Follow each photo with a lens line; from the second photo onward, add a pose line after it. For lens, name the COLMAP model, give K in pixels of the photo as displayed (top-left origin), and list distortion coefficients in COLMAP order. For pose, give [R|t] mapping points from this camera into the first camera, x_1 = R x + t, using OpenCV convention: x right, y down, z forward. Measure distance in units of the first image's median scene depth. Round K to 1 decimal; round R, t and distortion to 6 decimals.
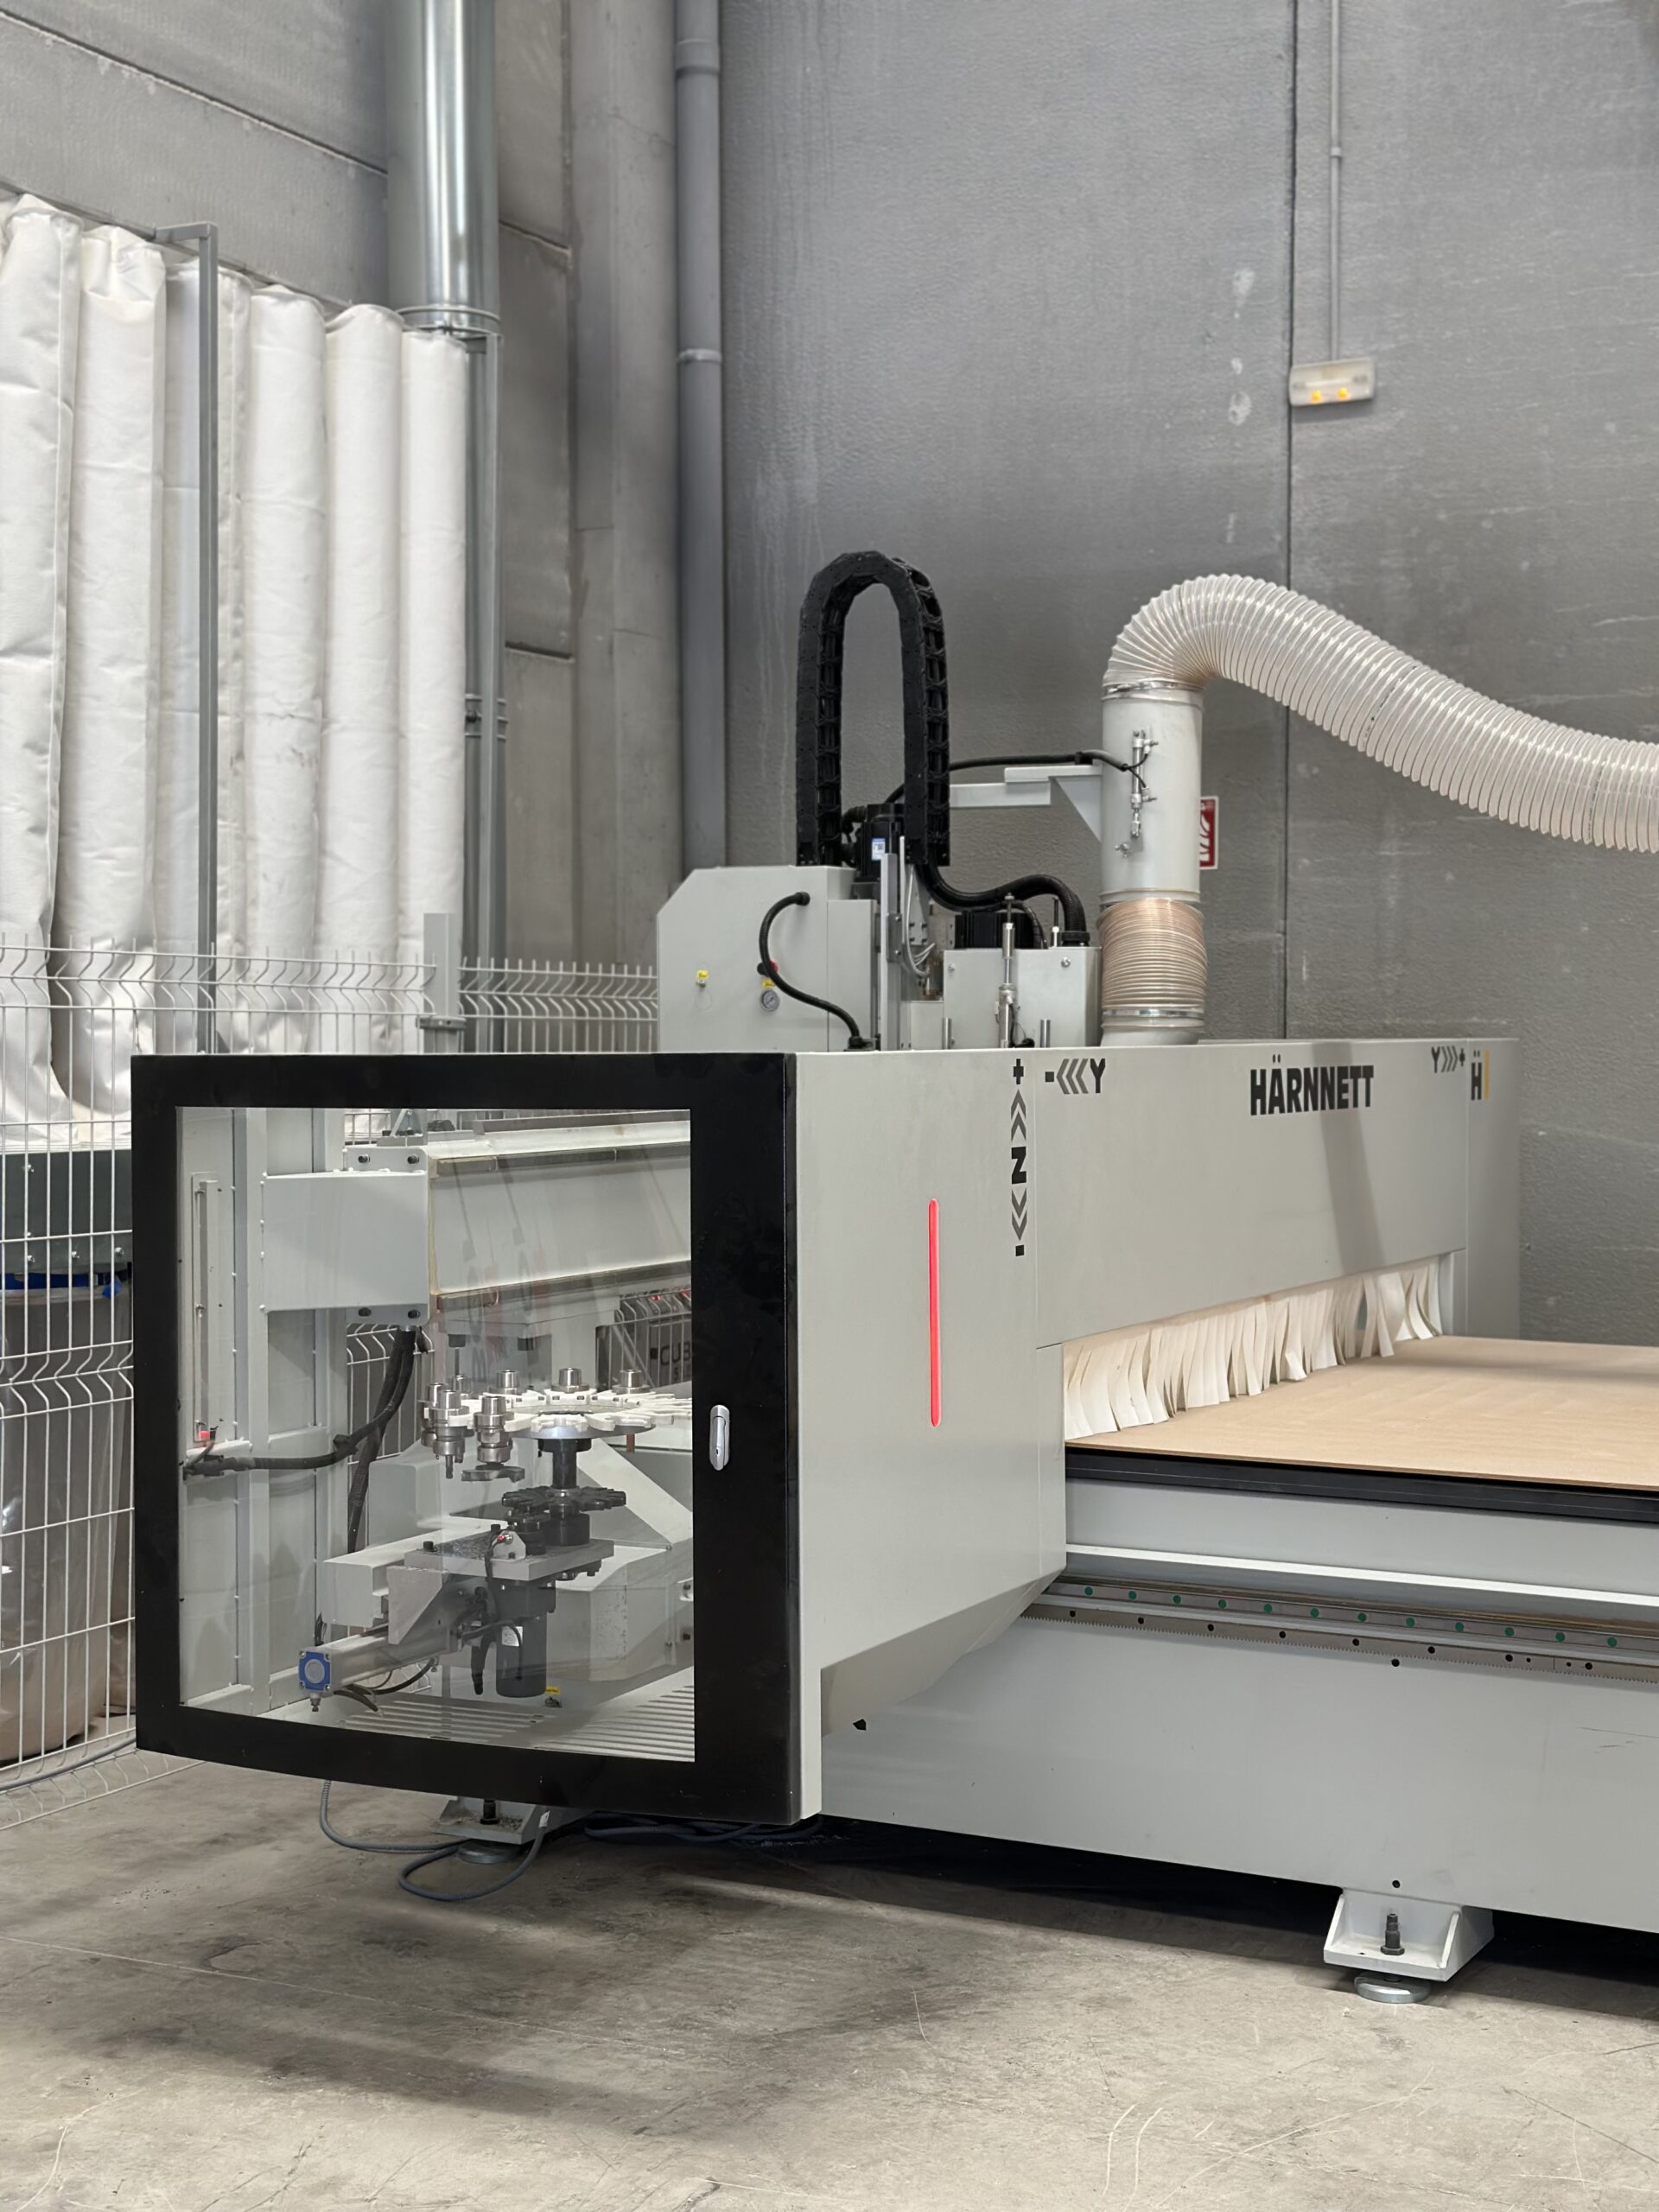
lens RADIAL K [[3091.7, 0, 829.5], [0, 3091.7, 1106.0], [0, 0, 1]] dist [0.037655, 0.117858]
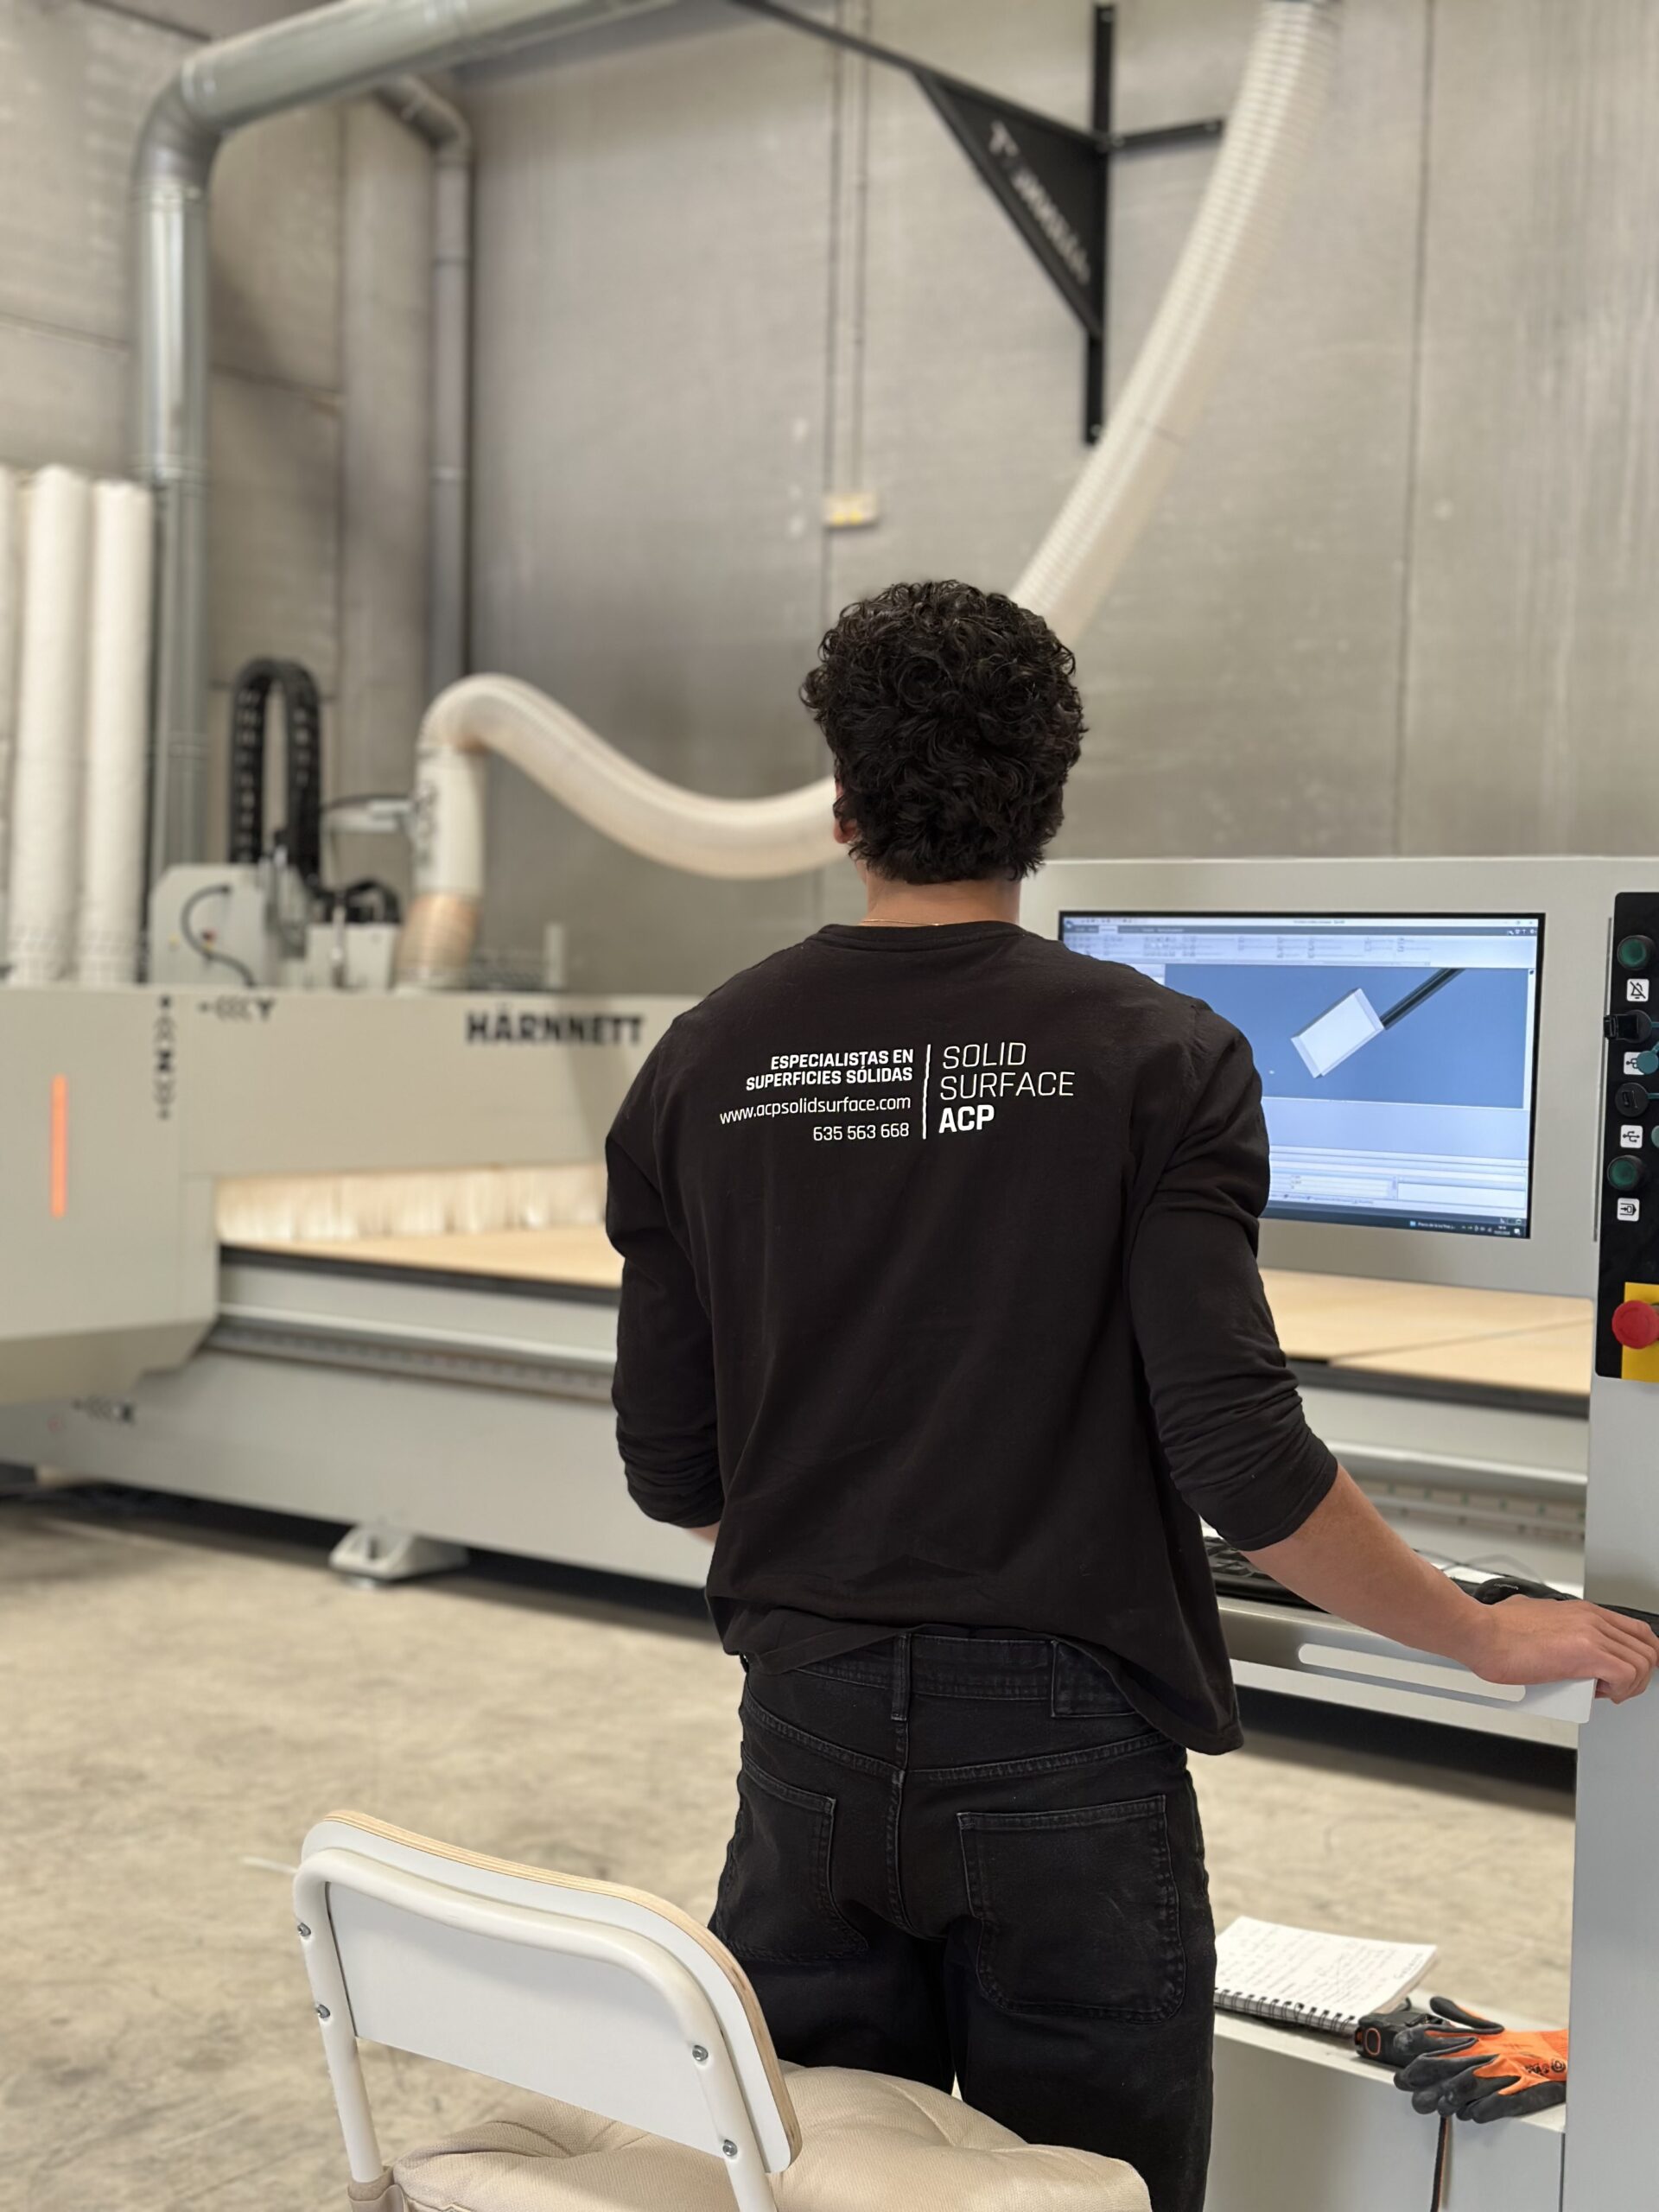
lens RADIAL K [[3091.7, 0, 829.5], [0, 3091.7, 1106.0], [0, 0, 1]] dist [0.037655, 0.117858]
pose [[0.983530, 0.039464, -0.176383, 0.543479], [-0.037803, 0.999204, 0.012766, 0.007188], [0.176746, -0.005888, 0.984239, -0.414662]]
